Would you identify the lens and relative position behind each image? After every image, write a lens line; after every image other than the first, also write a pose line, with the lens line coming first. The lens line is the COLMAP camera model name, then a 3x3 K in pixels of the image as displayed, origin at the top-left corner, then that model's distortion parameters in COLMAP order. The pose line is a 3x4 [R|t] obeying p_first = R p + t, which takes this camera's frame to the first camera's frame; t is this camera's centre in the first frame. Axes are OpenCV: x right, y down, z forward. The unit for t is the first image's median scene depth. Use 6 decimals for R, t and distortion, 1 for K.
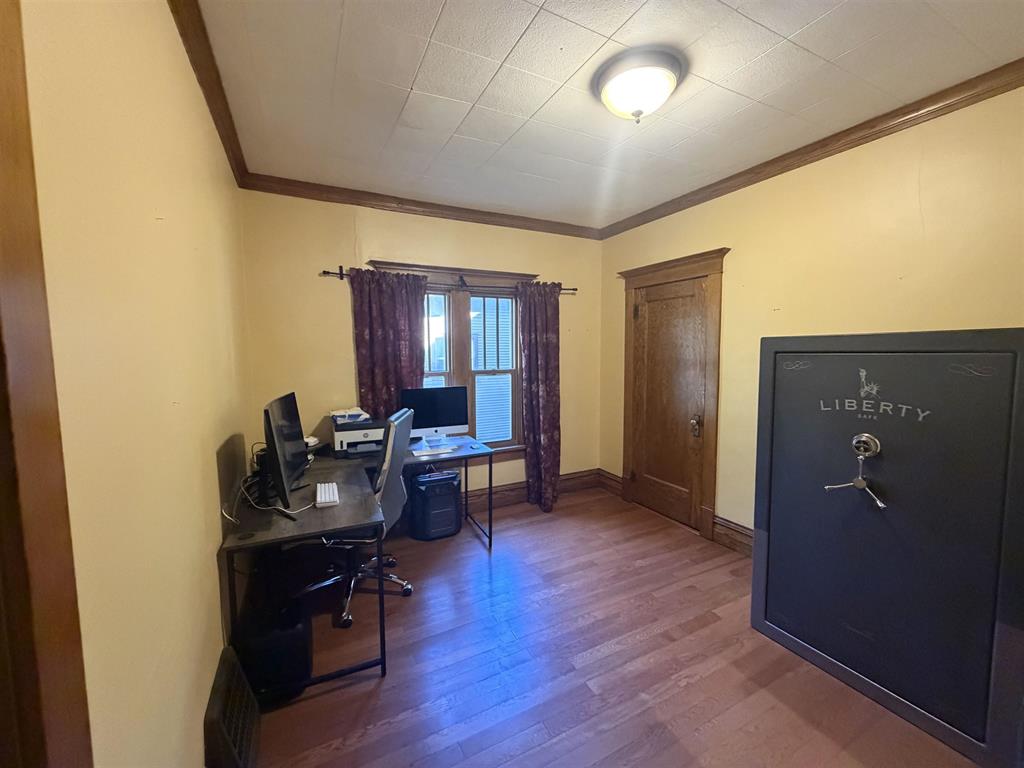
lens RADIAL K [[409.2, 0, 511.4], [0, 409.2, 385.5], [0, 0, 1]] dist [-0.000479, 0.000033]
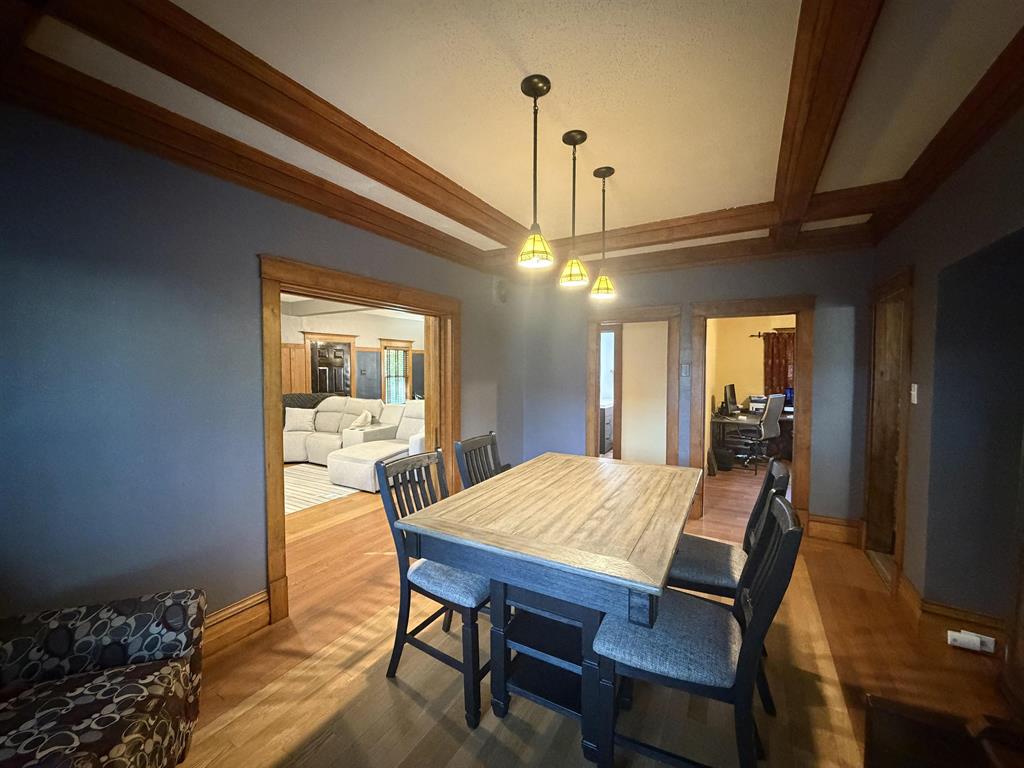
lens RADIAL K [[409.2, 0, 514.3], [0, 409.2, 383.0], [0, 0, 1]] dist [-0.000479, 0.000033]
pose [[0.547646, 0.041816, -0.835665, 0.754015], [-0.073842, 0.997269, 0.001511, 0.086744], [0.833446, 0.060880, 0.549238, -1.376844]]
